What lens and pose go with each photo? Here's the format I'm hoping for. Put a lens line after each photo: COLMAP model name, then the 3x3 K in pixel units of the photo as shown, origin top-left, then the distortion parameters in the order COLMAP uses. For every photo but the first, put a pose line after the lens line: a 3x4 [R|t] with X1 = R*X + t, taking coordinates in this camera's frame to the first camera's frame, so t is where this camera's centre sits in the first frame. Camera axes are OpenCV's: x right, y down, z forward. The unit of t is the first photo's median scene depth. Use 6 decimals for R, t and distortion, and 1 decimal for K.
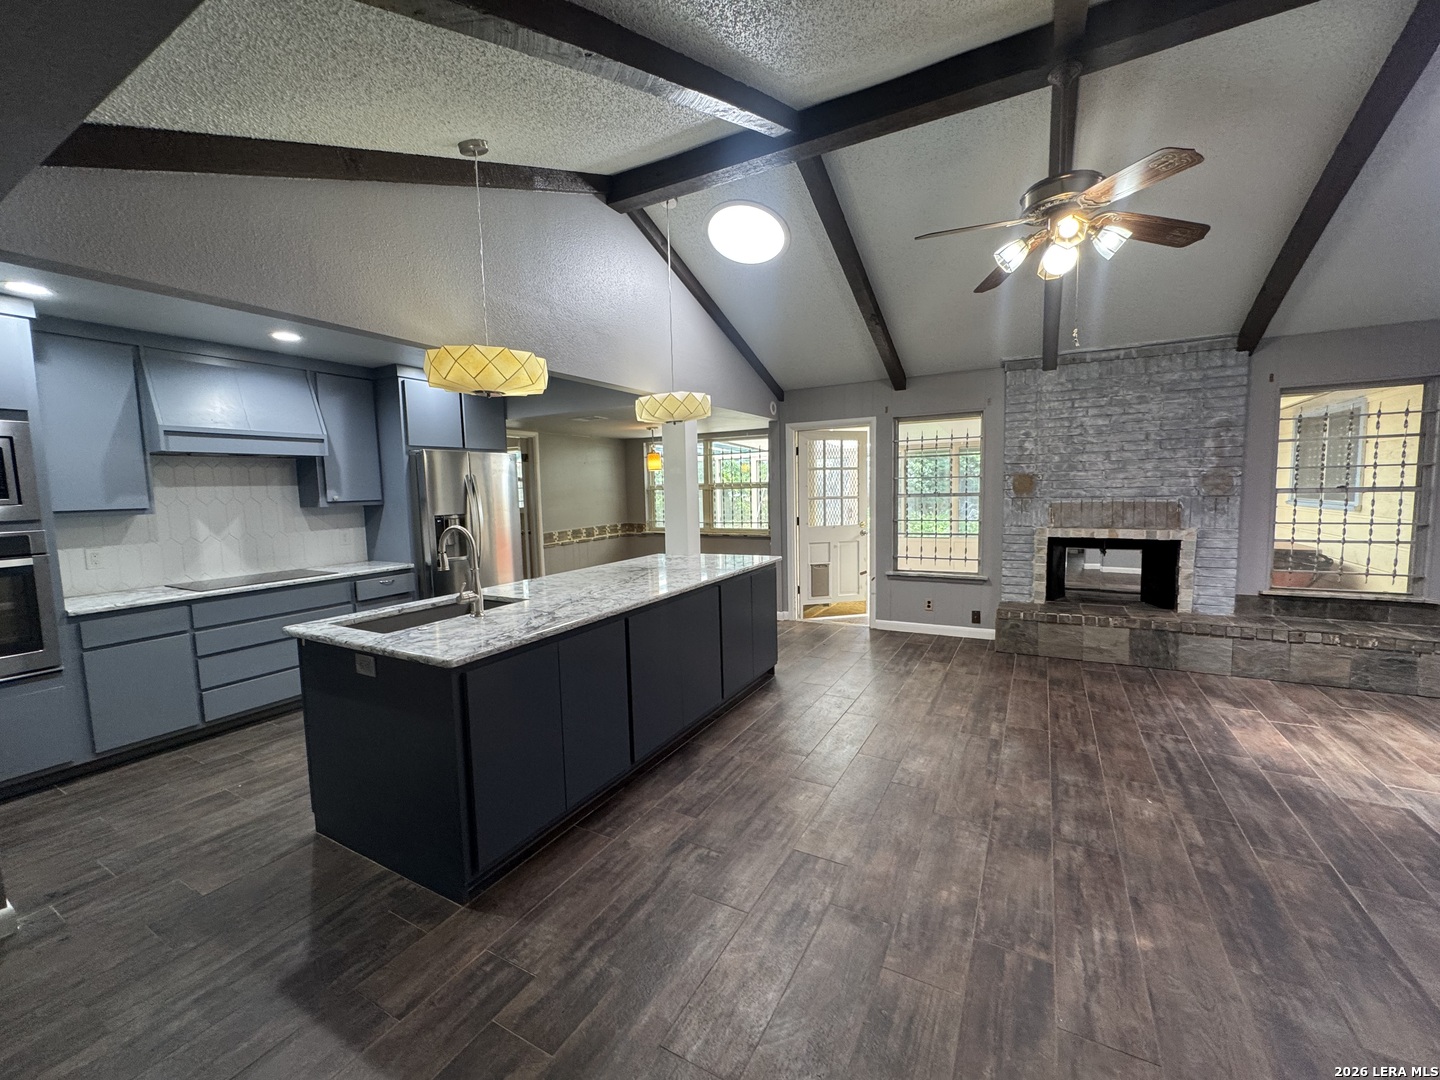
lens RADIAL K [[578.8, 0, 722.7], [0, 578.8, 539.6], [0, 0, 1]] dist [-0.002472, 0.000509]
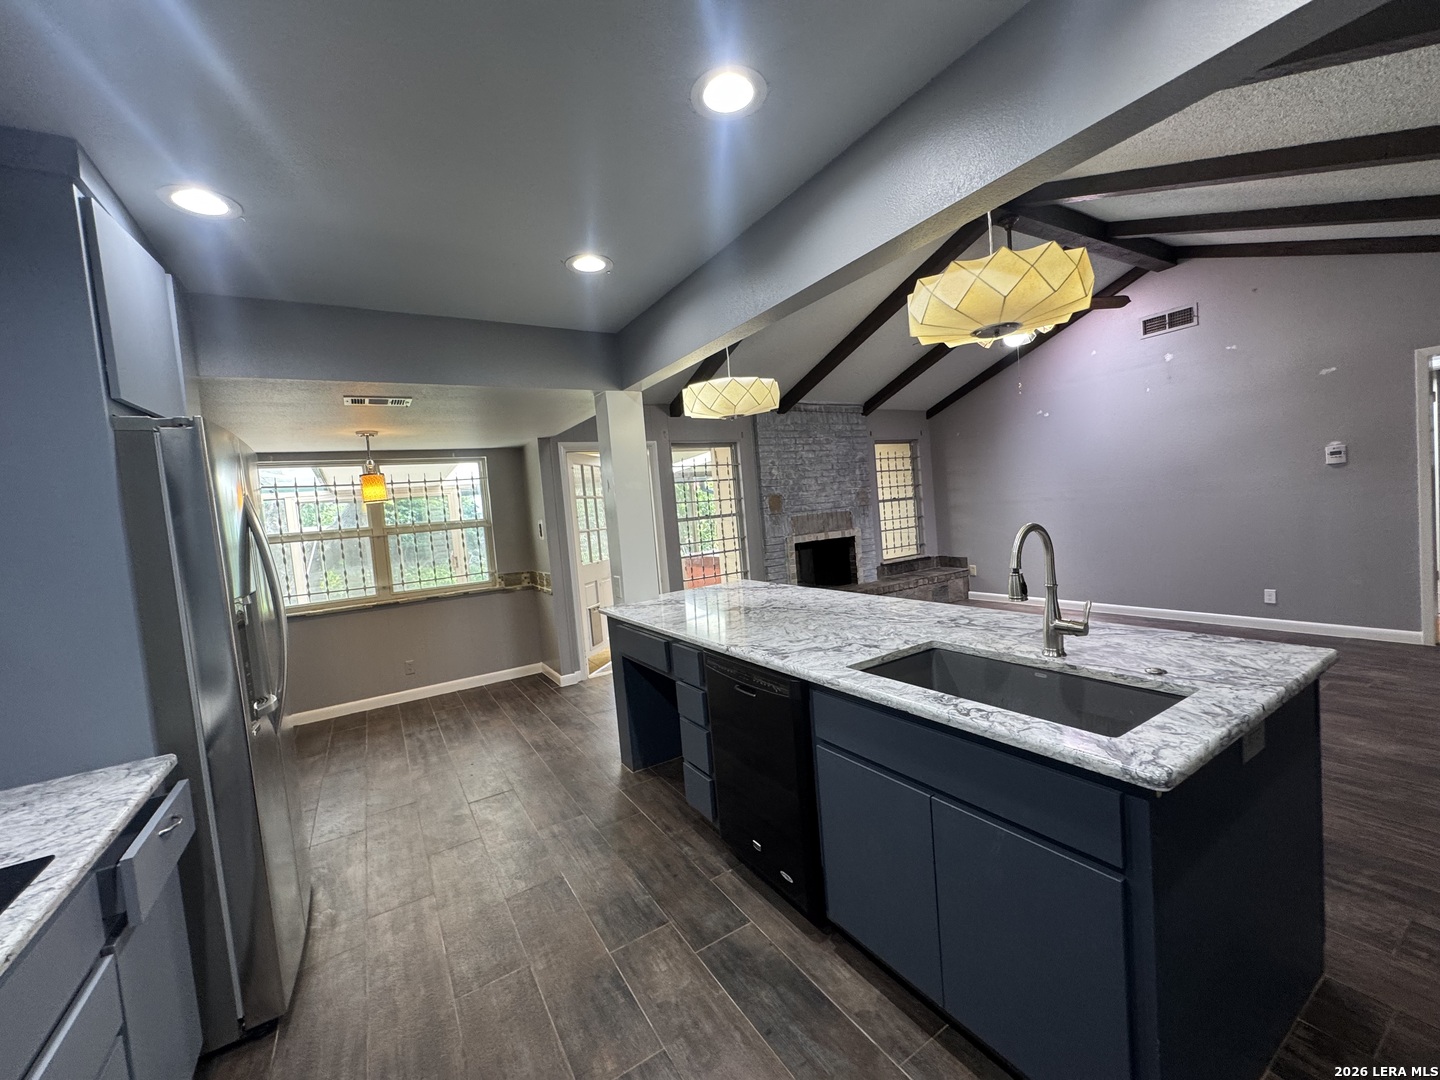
lens RADIAL K [[578.8, 0, 723.0], [0, 578.8, 538.8], [0, 0, 1]] dist [-0.002472, 0.000509]
pose [[0.484201, -0.067410, 0.872356, -0.652000], [0.151255, 0.988466, -0.007572, -0.030064], [-0.861784, 0.135614, 0.488812, 0.537451]]
